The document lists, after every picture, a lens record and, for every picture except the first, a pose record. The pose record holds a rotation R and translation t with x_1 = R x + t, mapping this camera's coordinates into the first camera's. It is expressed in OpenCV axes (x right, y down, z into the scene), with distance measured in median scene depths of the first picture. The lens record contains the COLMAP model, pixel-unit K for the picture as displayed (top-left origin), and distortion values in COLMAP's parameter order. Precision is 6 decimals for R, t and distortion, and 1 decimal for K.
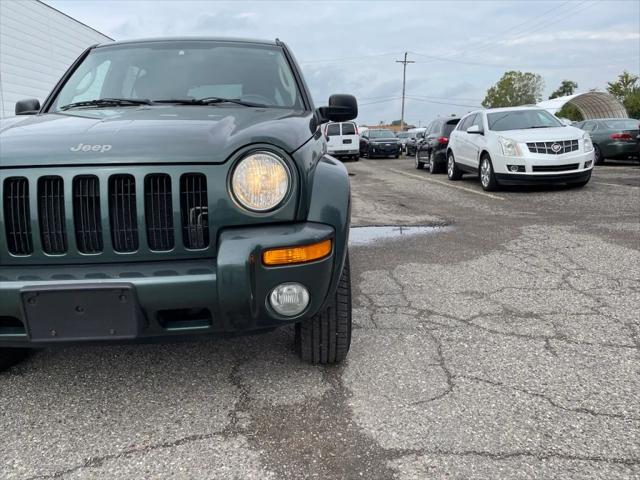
lens RADIAL K [[482.6, 0, 317.6], [0, 482.6, 246.2], [0, 0, 1]] dist [0.081713, -0.100508]
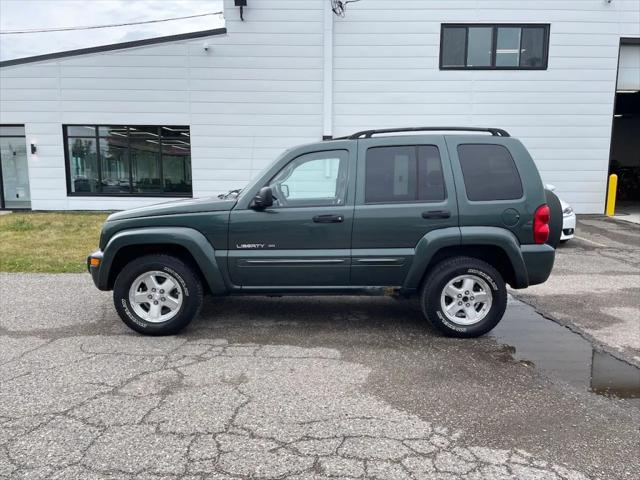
lens RADIAL K [[482.6, 0, 324.1], [0, 482.6, 243.5], [0, 0, 1]] dist [0.081713, -0.100508]
pose [[-0.012037, 0.150542, -0.988530, 1.740658], [-0.214538, 0.965191, 0.149600, -0.503375], [0.976641, 0.213878, 0.020679, 1.481377]]
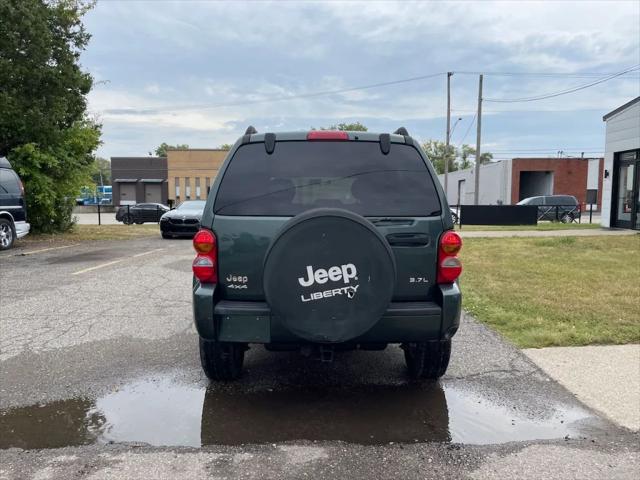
lens RADIAL K [[482.6, 0, 322.3], [0, 482.6, 238.4], [0, 0, 1]] dist [0.081713, -0.100508]
pose [[-0.999706, 0.016150, 0.018085, -0.386515], [0.020650, 0.958028, 0.285929, -0.870861], [-0.012709, 0.286218, -0.958080, 3.482310]]
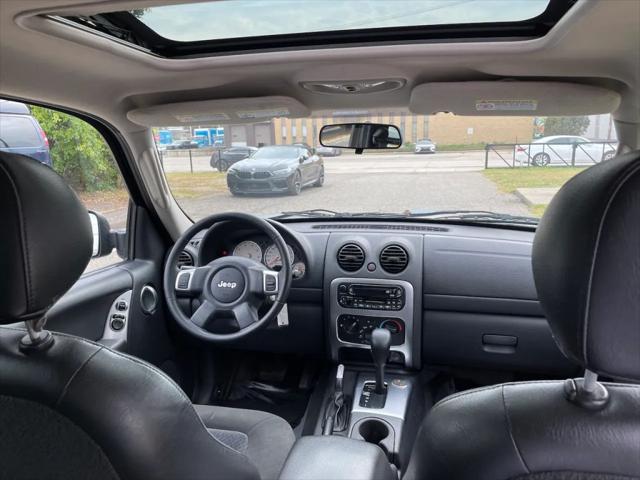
lens RADIAL K [[482.6, 0, 320.9], [0, 482.6, 244.3], [0, 0, 1]] dist [0.081713, -0.100508]
pose [[-0.966870, -0.013460, 0.254914, -0.433882], [0.093562, 0.910429, 0.402946, -0.593451], [-0.237504, 0.413446, -0.879007, 1.797566]]
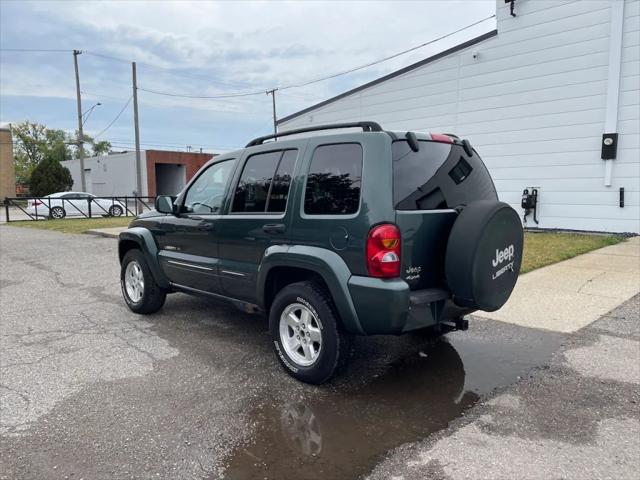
lens RADIAL K [[482.6, 0, 324.8], [0, 482.6, 240.1], [0, 0, 1]] dist [0.081713, -0.100508]
pose [[-0.730706, 0.089741, -0.676768, 0.907767], [-0.127099, 0.956109, 0.264012, -0.813690], [0.670757, 0.278932, -0.687228, 3.043907]]
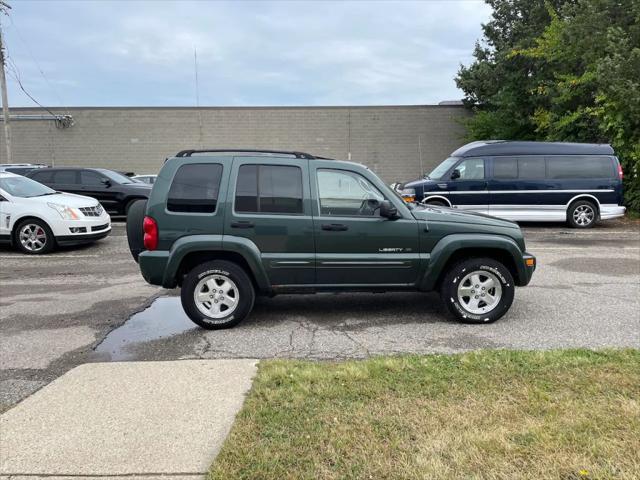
lens RADIAL K [[482.6, 0, 326.6], [0, 482.6, 242.0], [0, 0, 1]] dist [0.081713, -0.100508]
pose [[0.016929, -0.110453, 0.993737, -2.744015], [0.215718, 0.970876, 0.104238, -0.472223], [-0.976309, 0.212603, 0.040262, 1.458788]]
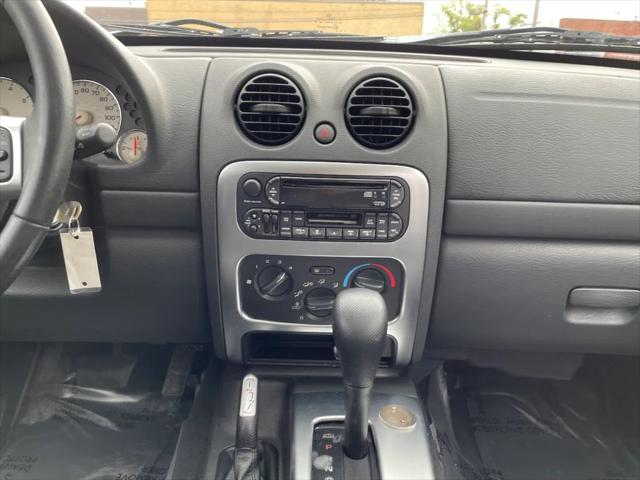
lens RADIAL K [[482.6, 0, 328.1], [0, 482.6, 241.4], [0, 0, 1]] dist [0.081713, -0.100508]
pose [[-0.999728, -0.014939, 0.017929, -0.343581], [-0.003255, 0.849992, 0.526786, -0.387016], [-0.023109, 0.526584, -0.849809, 1.475263]]
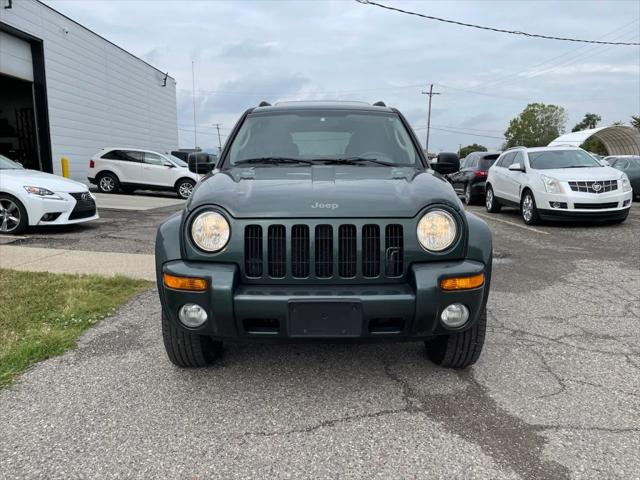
lens RADIAL K [[482.6, 0, 321.7], [0, 482.6, 243.8], [0, 0, 1]] dist [0.081713, -0.100508]
pose [[0.999209, 0.026599, -0.029550, -0.291933], [-0.028179, 0.998121, -0.054406, -0.005319], [0.028047, 0.055196, 0.998082, -0.300563]]
